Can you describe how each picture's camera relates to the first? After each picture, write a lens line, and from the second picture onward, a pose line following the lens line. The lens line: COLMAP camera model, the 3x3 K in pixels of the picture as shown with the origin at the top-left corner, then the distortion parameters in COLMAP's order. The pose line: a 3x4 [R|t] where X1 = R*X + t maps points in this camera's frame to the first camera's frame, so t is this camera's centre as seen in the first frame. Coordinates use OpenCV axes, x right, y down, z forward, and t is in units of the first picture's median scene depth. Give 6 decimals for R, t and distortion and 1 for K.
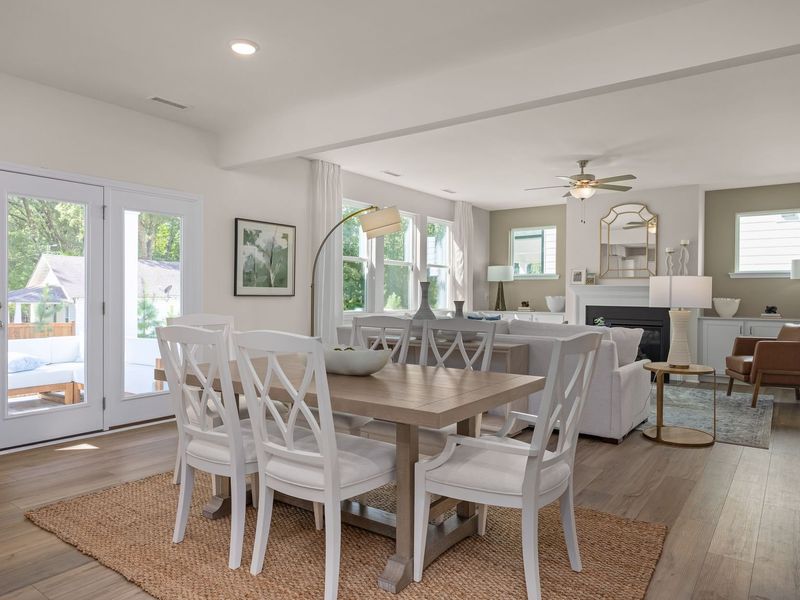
lens RADIAL K [[546.6, 0, 400.0], [0, 546.6, 300.0], [0, 0, 1]] dist [-0.003125, -0.000522]
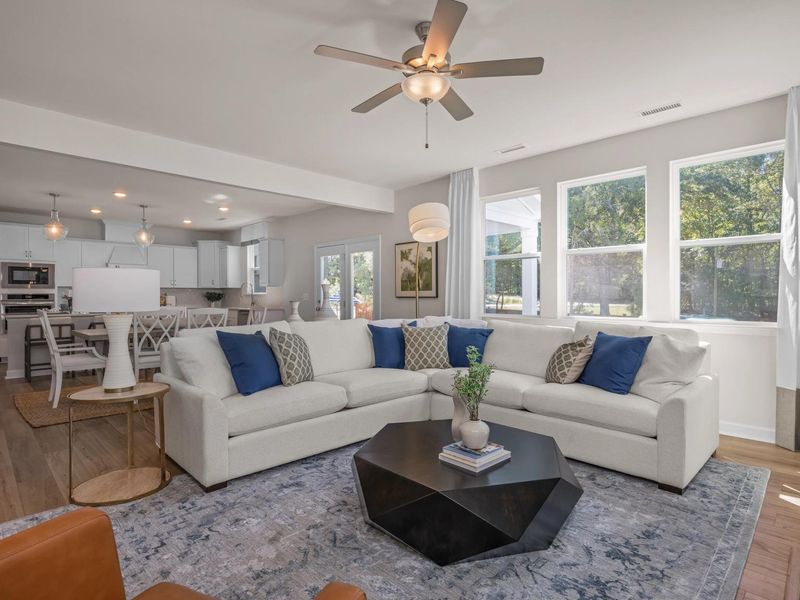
lens RADIAL K [[435.7, 0, 400.0], [0, 435.7, 300.0], [0, 0, 1]] dist [-0.004416, -0.000502]
pose [[-0.160635, 0.006449, -0.986993, 0.801160], [-0.008603, 0.999932, 0.007934, -0.009641], [0.986976, 0.009766, -0.160568, 1.138443]]
